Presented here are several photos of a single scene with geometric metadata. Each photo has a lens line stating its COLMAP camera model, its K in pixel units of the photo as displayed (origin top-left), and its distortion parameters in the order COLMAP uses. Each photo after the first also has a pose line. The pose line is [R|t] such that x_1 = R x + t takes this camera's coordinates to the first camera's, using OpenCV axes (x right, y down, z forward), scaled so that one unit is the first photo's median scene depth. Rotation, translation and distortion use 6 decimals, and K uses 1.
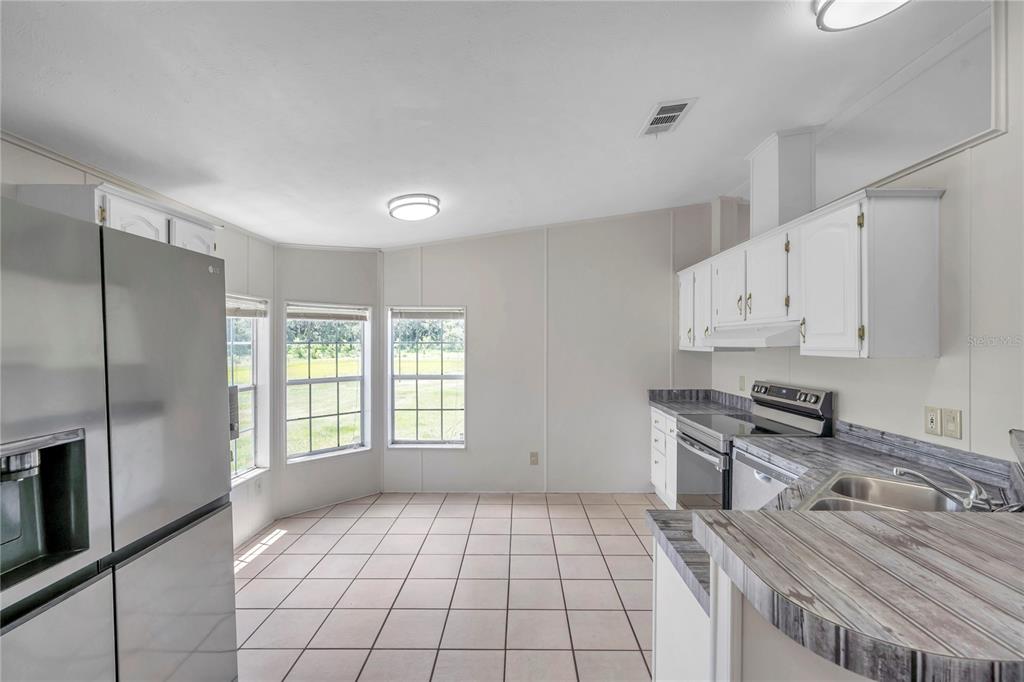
lens RADIAL K [[443.5, 0, 508.6], [0, 443.5, 347.6], [0, 0, 1]] dist [0.002647, 0.000380]
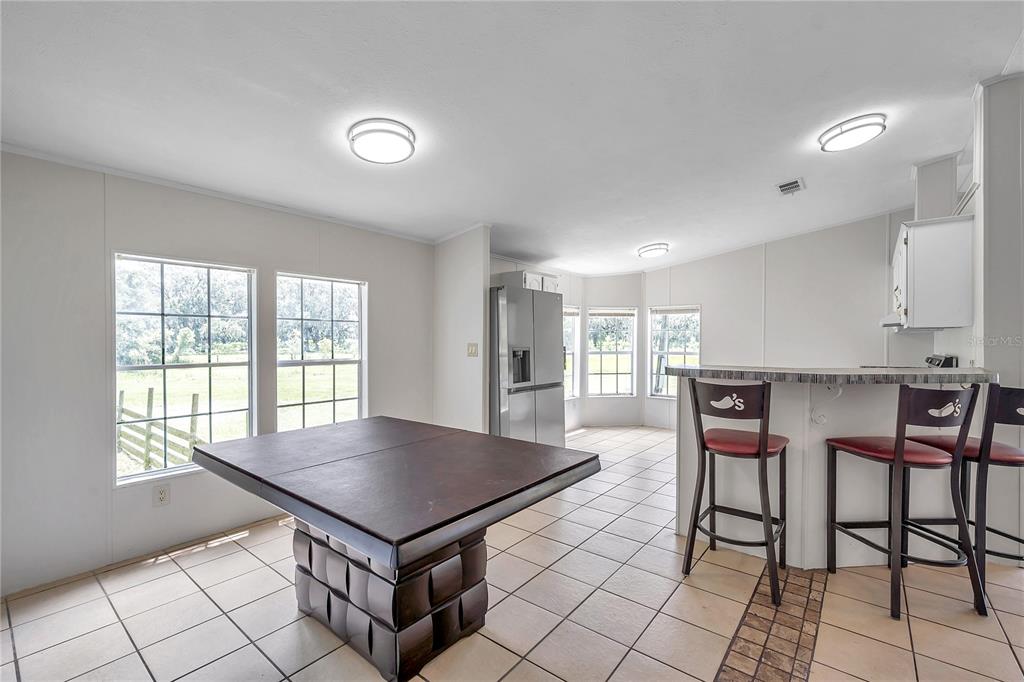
lens RADIAL K [[443.5, 0, 508.6], [0, 443.5, 347.6], [0, 0, 1]] dist [0.002647, 0.000380]
pose [[0.784272, 0.009530, -0.620344, 0.378925], [-0.007977, 0.999954, 0.005276, 0.055995], [0.620366, 0.000810, 0.784312, -0.641322]]
